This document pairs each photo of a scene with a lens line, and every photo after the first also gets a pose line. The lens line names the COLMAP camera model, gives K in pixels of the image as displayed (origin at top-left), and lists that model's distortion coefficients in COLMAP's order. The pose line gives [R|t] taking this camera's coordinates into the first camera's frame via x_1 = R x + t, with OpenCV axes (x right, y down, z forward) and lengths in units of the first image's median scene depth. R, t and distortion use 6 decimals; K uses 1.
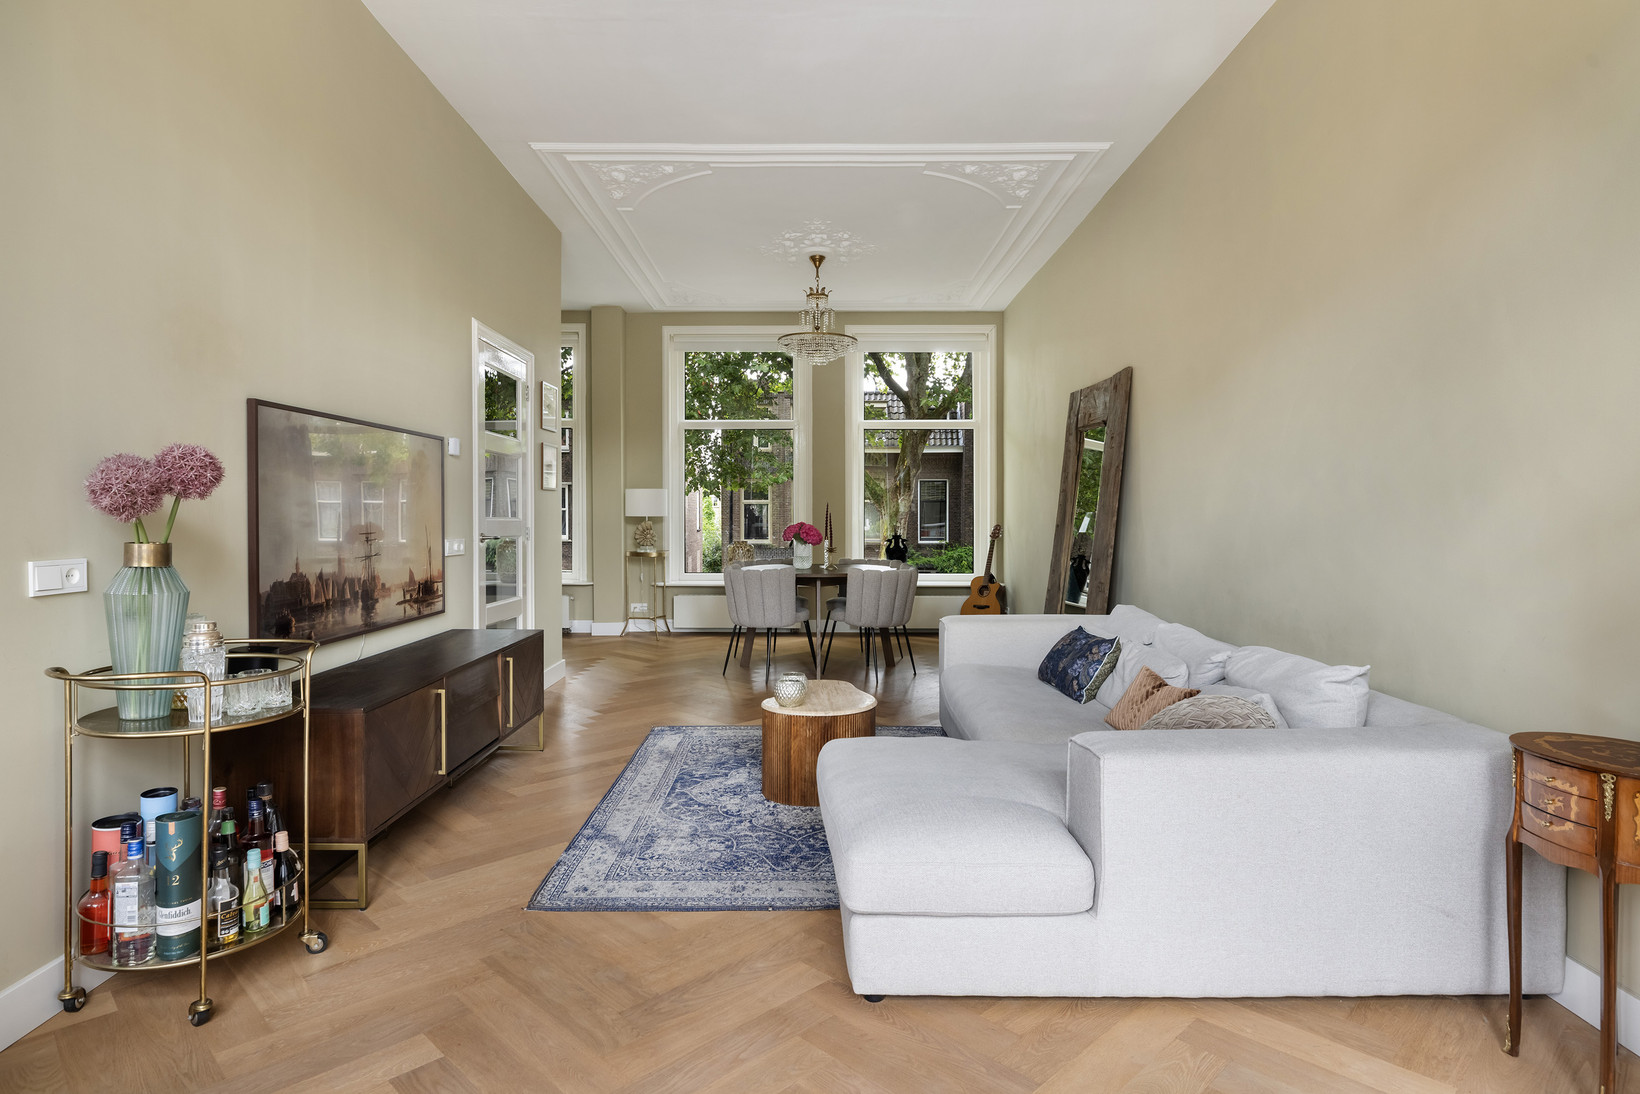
lens RADIAL K [[948.4, 0, 818.9], [0, 948.4, 537.0], [0, 0, 1]] dist [-0.000009, -0.000002]
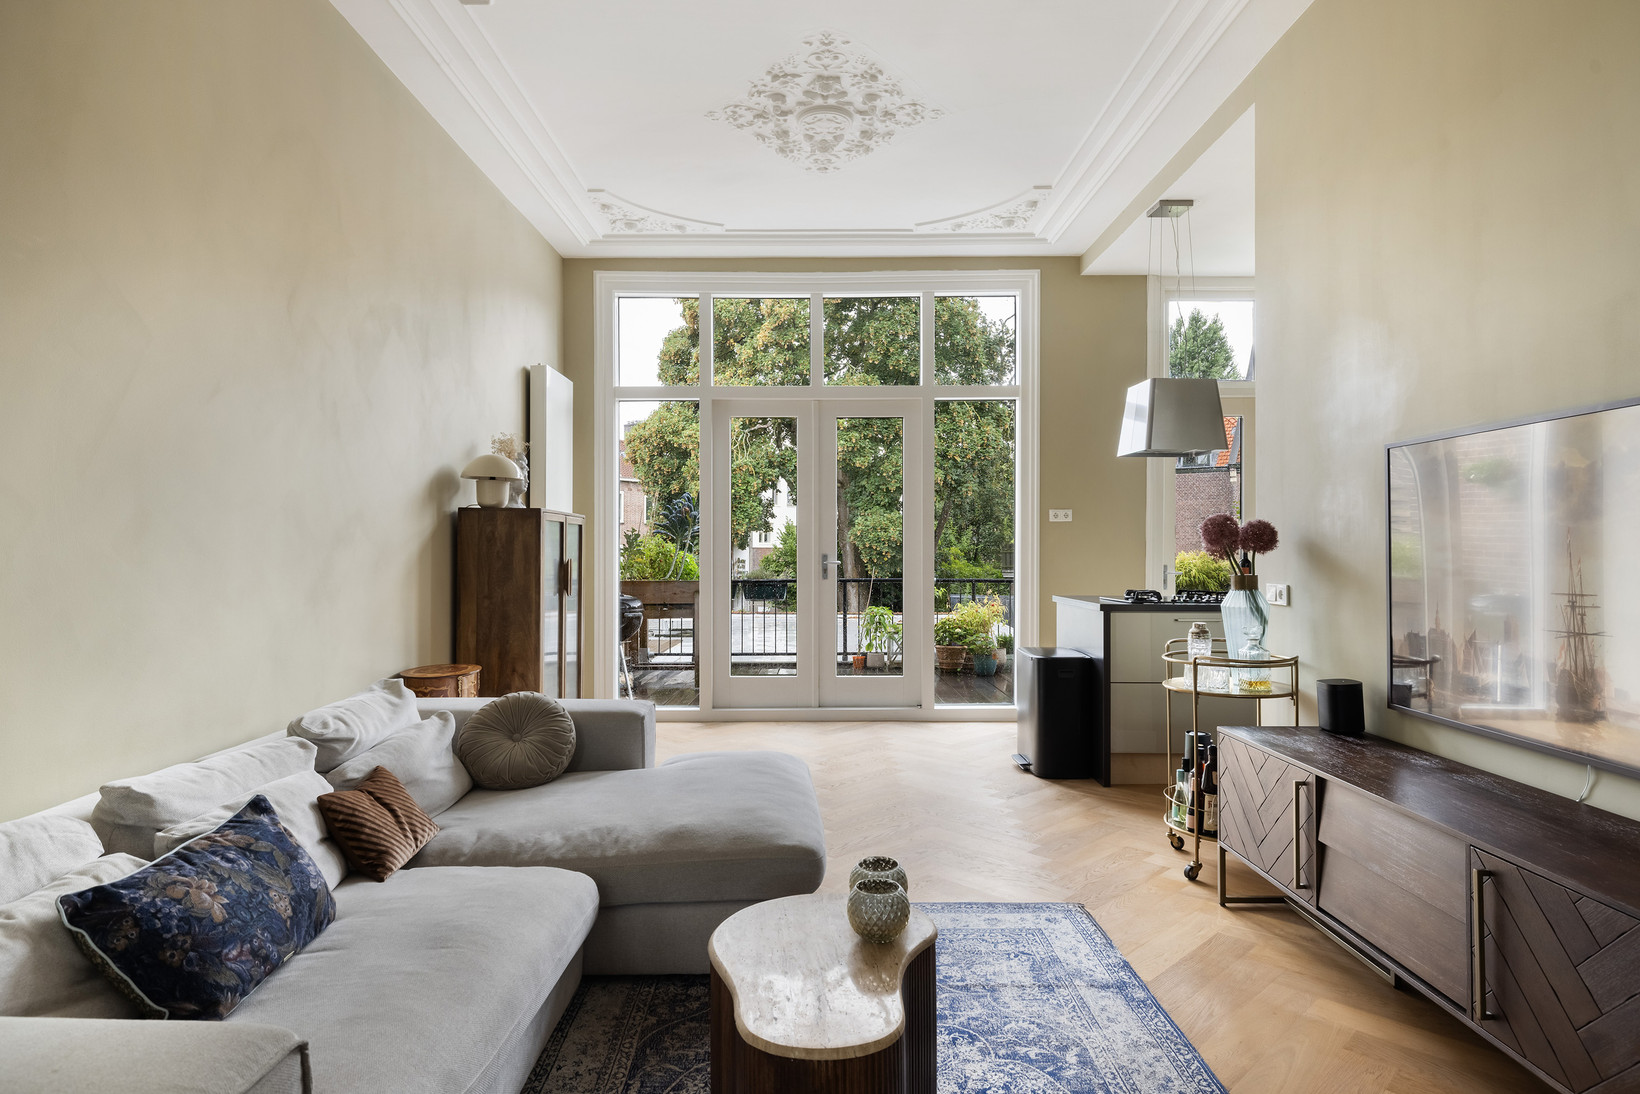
lens RADIAL K [[948.4, 0, 819.6], [0, 948.4, 542.6], [0, 0, 1]] dist [-0.000009, -0.000002]
pose [[-0.999990, 0.000843, 0.004305, 0.000333], [0.000876, 0.999970, 0.007727, -0.045277], [-0.004299, 0.007731, -0.999961, 1.774510]]
